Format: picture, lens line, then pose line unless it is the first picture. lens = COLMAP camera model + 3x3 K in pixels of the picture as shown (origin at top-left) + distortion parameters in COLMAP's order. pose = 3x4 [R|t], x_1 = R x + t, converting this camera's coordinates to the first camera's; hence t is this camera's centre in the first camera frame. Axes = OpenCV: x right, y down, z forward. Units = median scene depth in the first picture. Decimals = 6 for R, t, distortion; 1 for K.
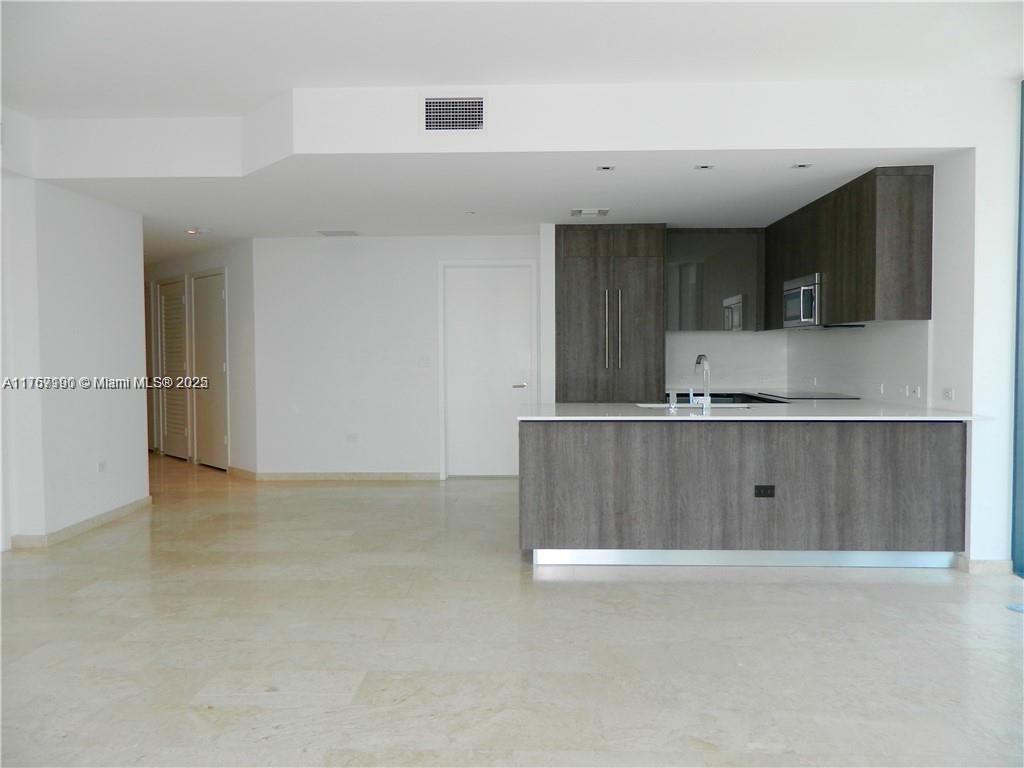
lens RADIAL K [[764.0, 0, 513.8], [0, 764.0, 379.4], [0, 0, 1]] dist [0.012589, 0.003017]
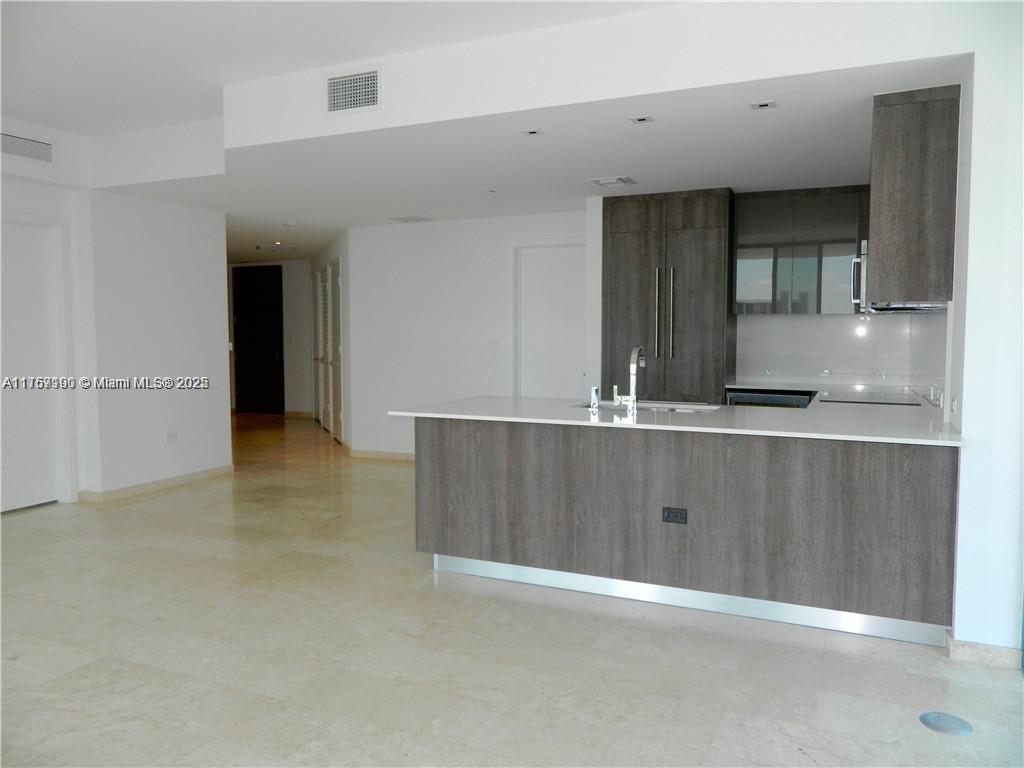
lens RADIAL K [[764.0, 0, 513.8], [0, 764.0, 379.4], [0, 0, 1]] dist [0.012589, 0.003017]
pose [[0.921505, 0.028394, -0.387327, 0.478534], [-0.017815, 0.999364, 0.030879, -0.020471], [0.387958, -0.021555, 0.921425, 0.186044]]
